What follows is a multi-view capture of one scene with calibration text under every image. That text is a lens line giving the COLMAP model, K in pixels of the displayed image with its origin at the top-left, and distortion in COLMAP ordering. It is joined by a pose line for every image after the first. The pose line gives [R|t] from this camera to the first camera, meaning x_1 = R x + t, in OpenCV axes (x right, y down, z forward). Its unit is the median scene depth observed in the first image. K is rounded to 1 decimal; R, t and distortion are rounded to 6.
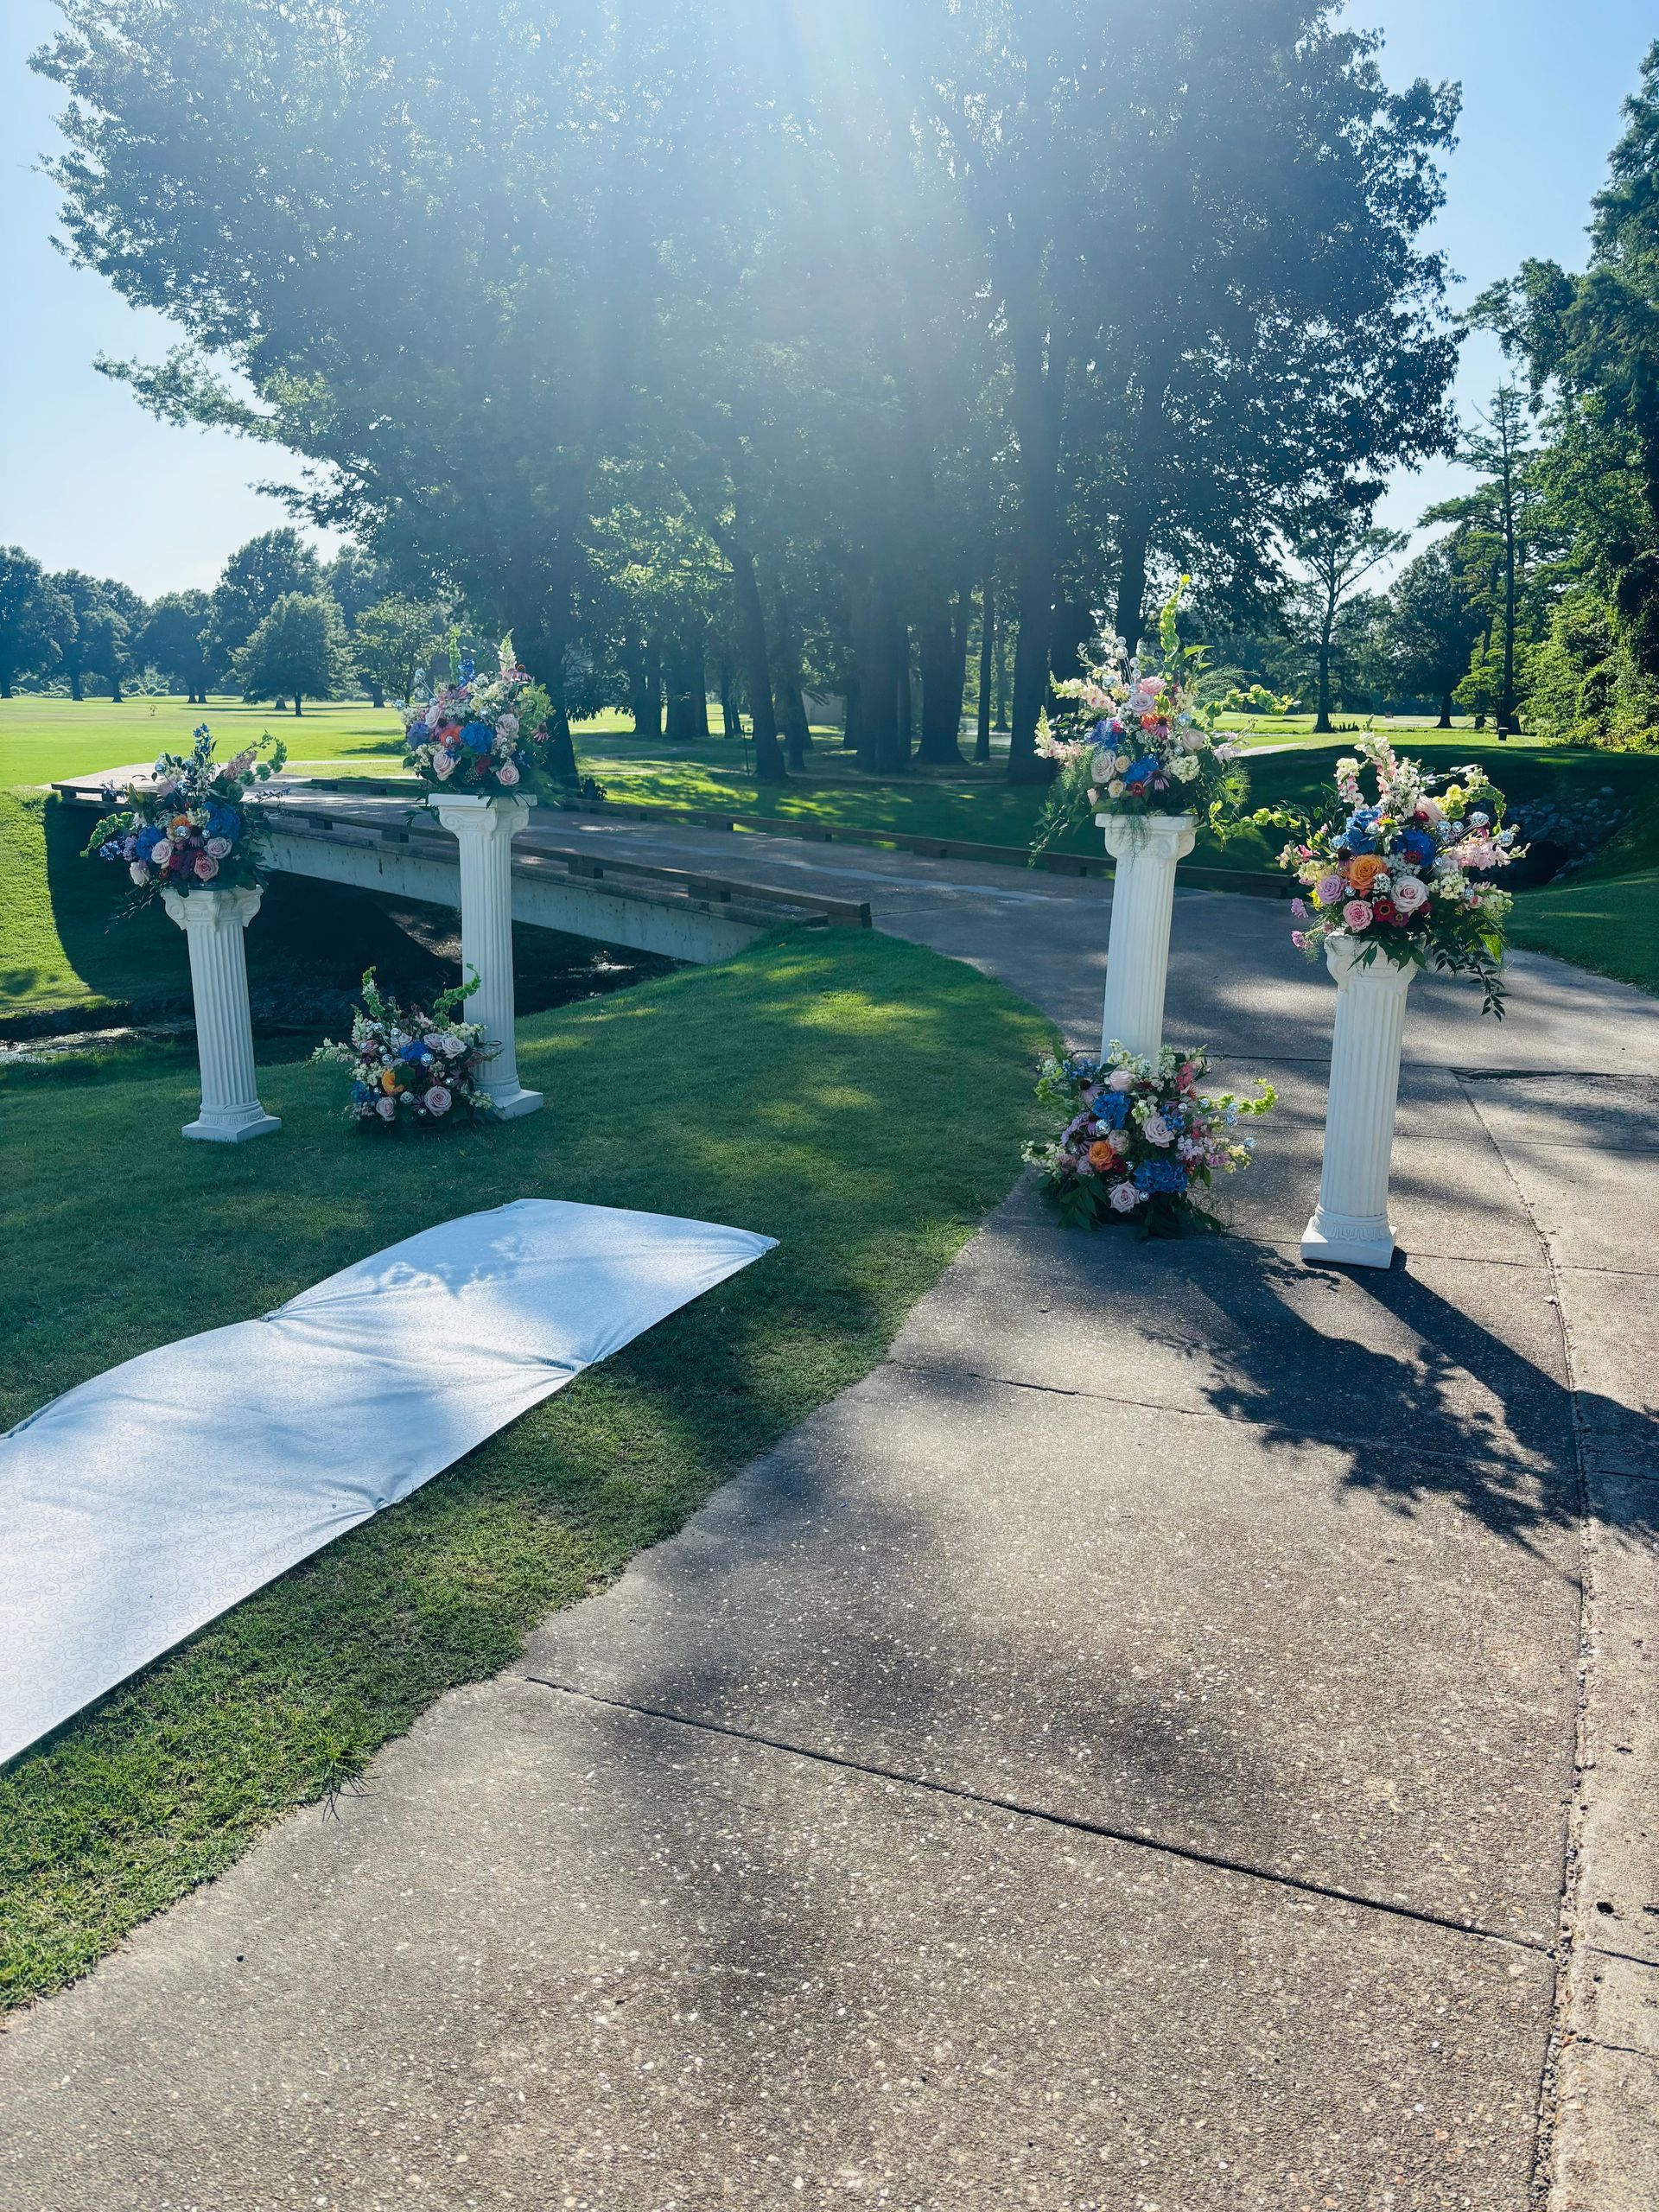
lens RADIAL K [[1687.0, 0, 836.6], [0, 1687.0, 1103.1], [0, 0, 1]] dist [0.054488, -0.045869]
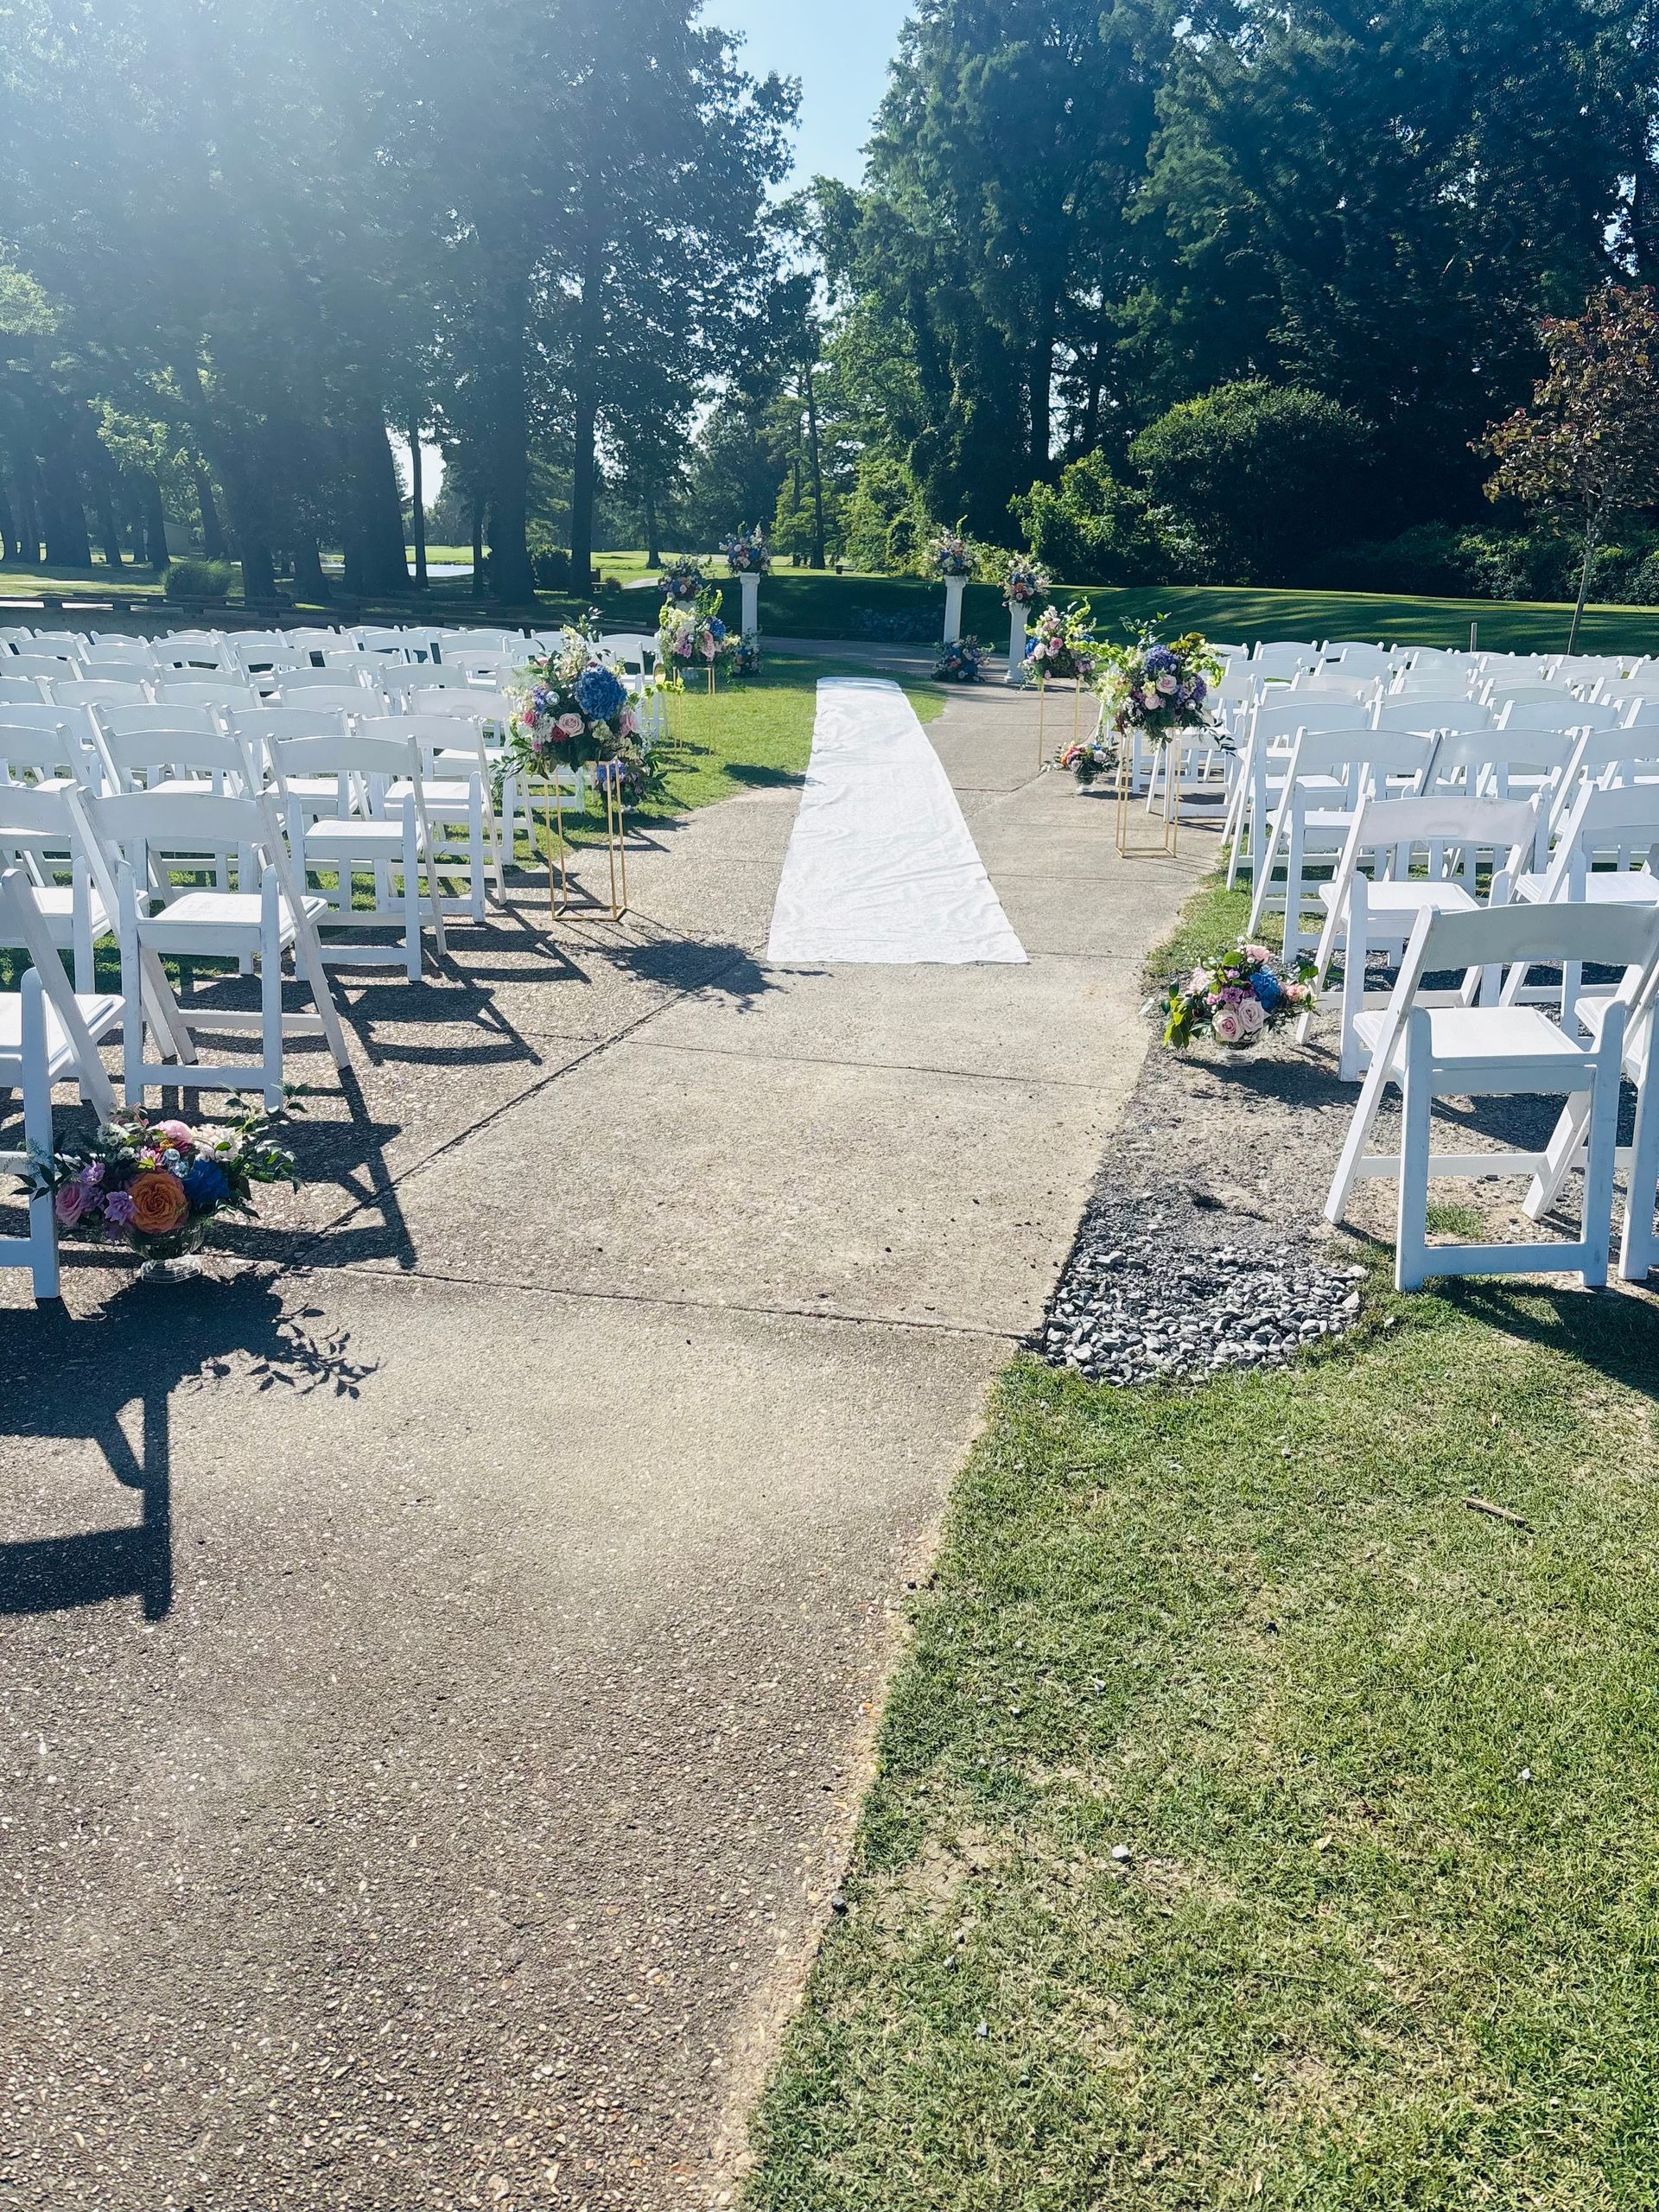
lens RADIAL K [[1687.0, 0, 821.0], [0, 1687.0, 1087.2], [0, 0, 1]] dist [0.054488, -0.045869]
pose [[0.924066, -0.105326, 0.367436, -0.204340], [0.075113, 0.992580, 0.095623, 0.073750], [-0.374781, -0.060763, 0.925120, -0.314659]]
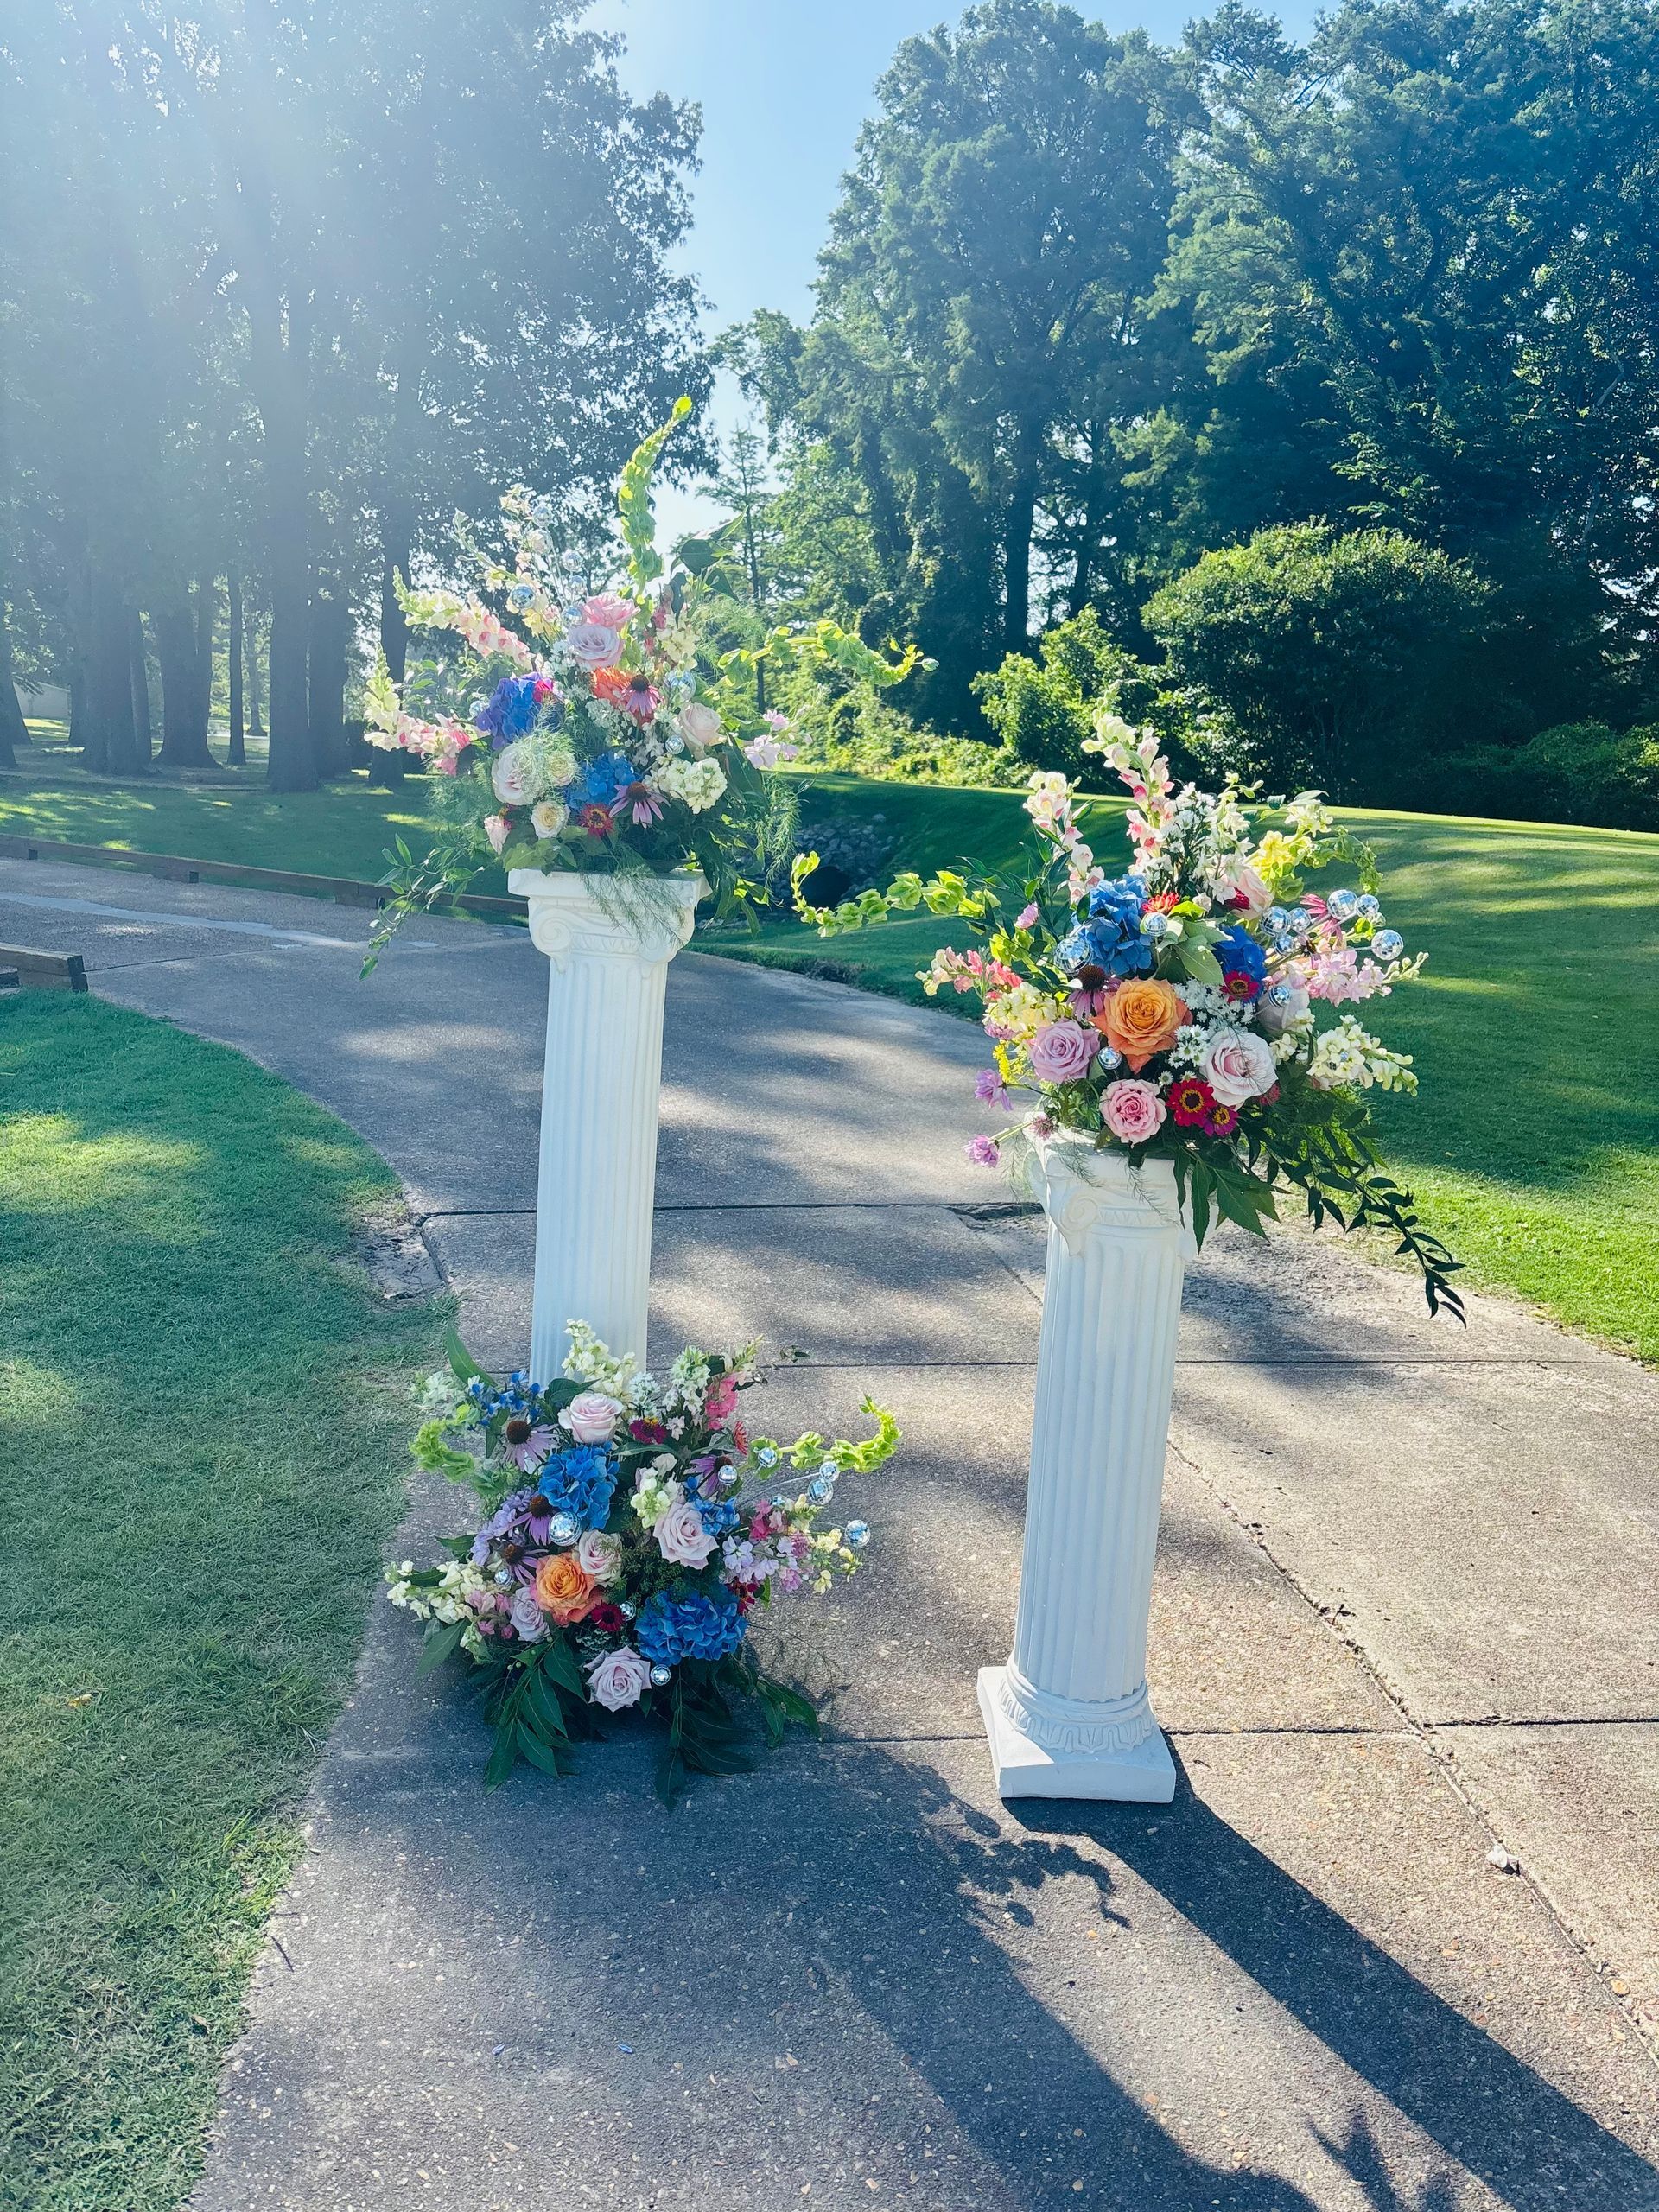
lens RADIAL K [[1687.0, 0, 829.7], [0, 1687.0, 1098.5], [0, 0, 1]] dist [0.054488, -0.045869]
pose [[0.915047, -0.046888, 0.400612, 0.004945], [0.050835, 0.998707, 0.000776, -0.012548], [-0.400131, 0.019655, 0.916247, 0.064545]]
